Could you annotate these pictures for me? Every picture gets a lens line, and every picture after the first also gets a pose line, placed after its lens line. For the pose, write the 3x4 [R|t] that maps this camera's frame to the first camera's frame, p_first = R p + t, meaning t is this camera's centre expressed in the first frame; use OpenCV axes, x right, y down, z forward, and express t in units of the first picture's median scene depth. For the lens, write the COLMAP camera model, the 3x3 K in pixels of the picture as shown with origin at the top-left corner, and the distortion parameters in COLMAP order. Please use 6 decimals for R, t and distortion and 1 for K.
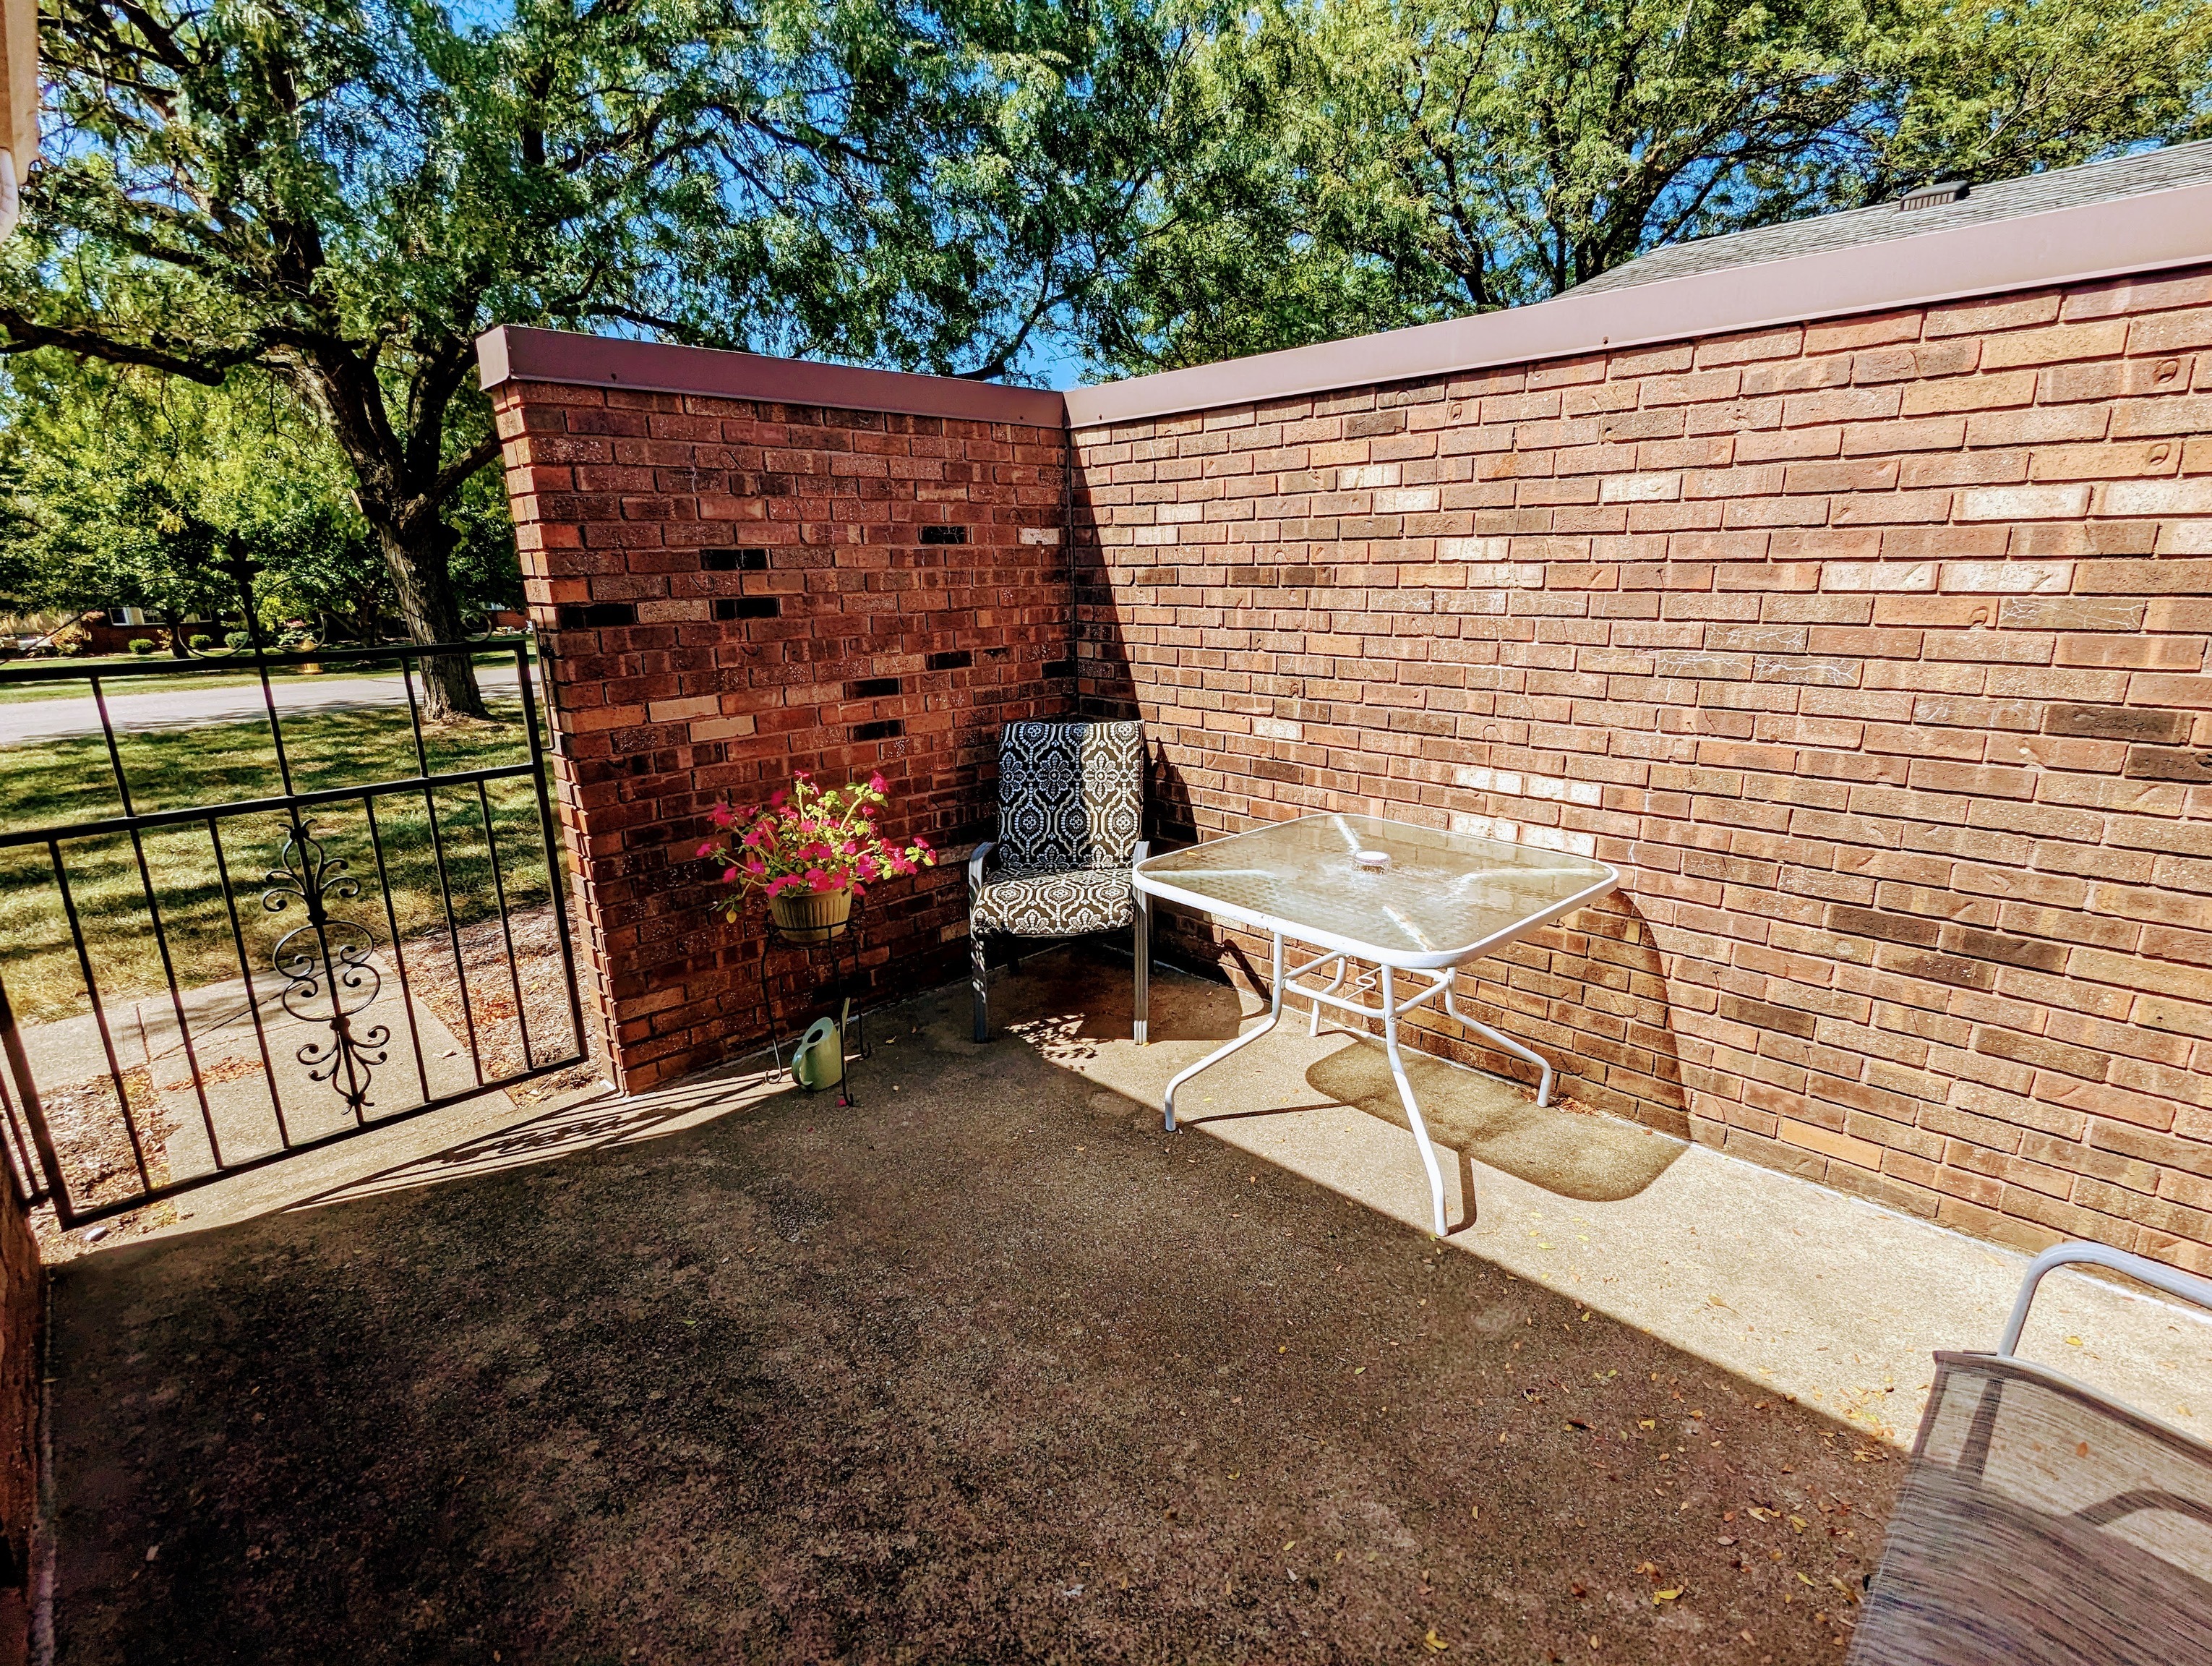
lens RADIAL K [[1044.6, 0, 1100.6], [0, 1044.6, 832.9], [0, 0, 1]] dist [0.000378, 0.000781]
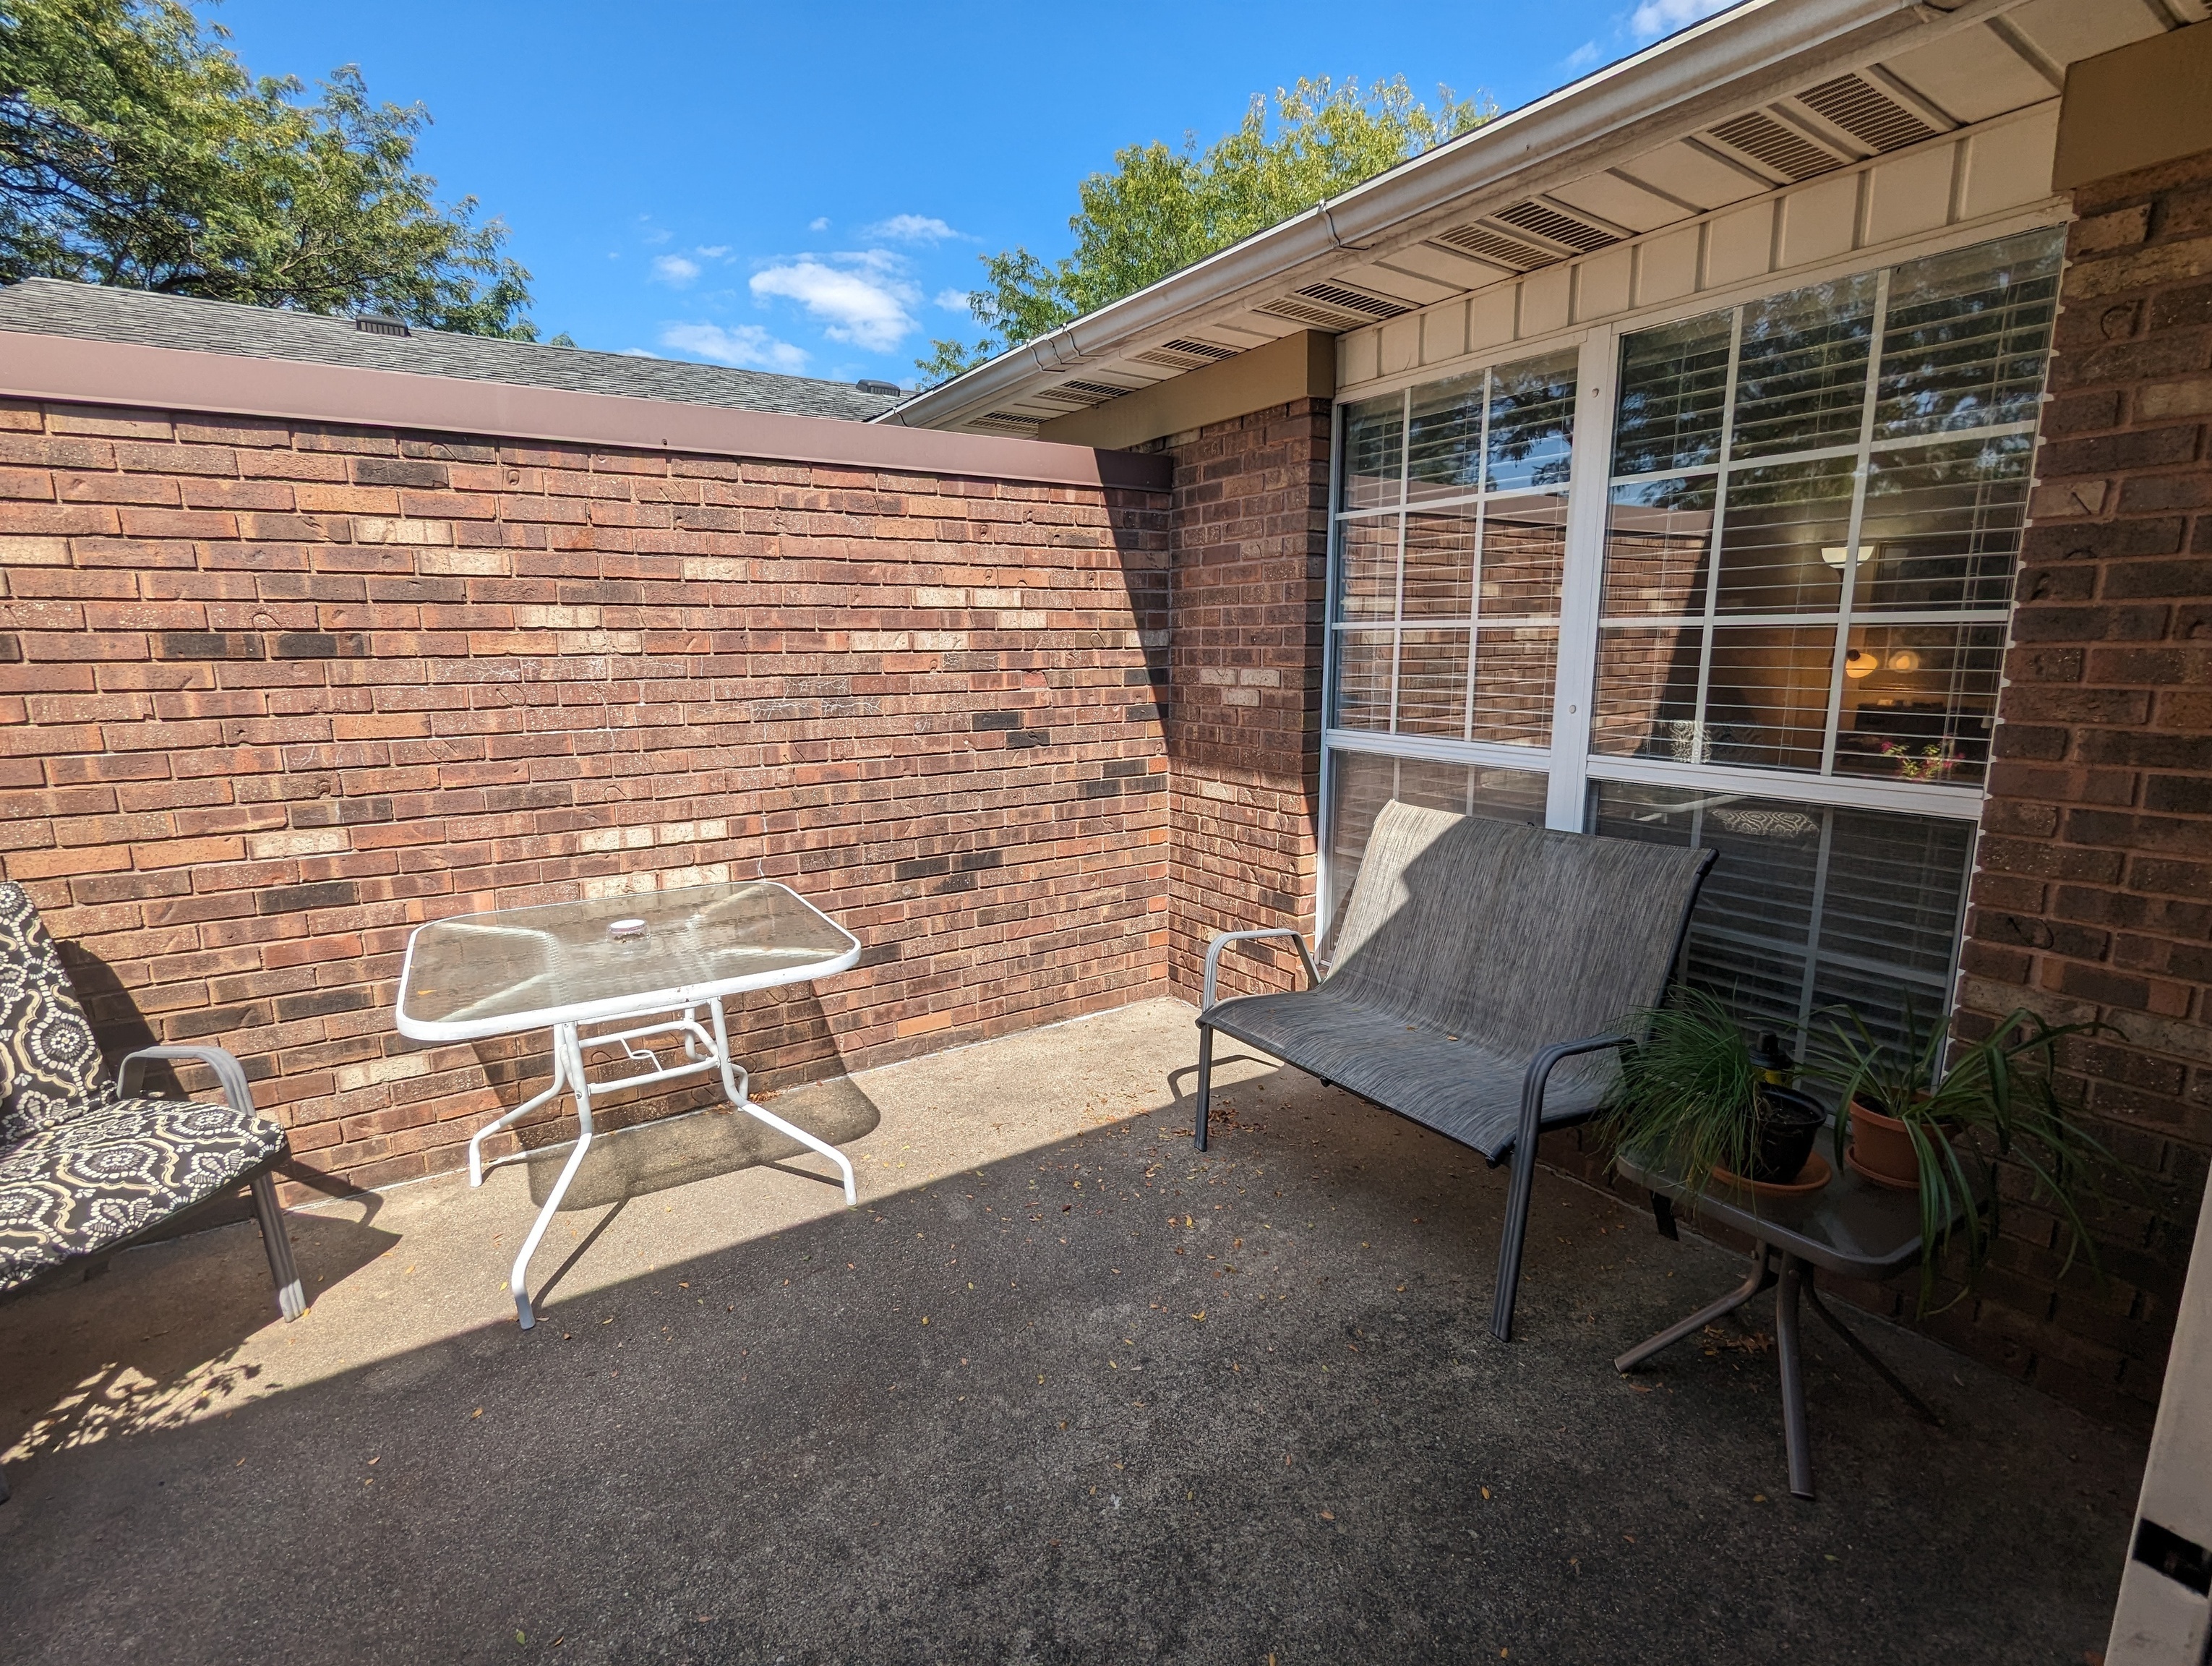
lens RADIAL K [[1044.6, 0, 1097.8], [0, 1044.6, 833.5], [0, 0, 1]] dist [0.000378, 0.000781]
pose [[0.204724, -0.168212, 0.964258, -0.558767], [0.251012, 0.961202, 0.114386, -0.058874], [-0.946087, 0.218622, 0.239004, 0.329322]]
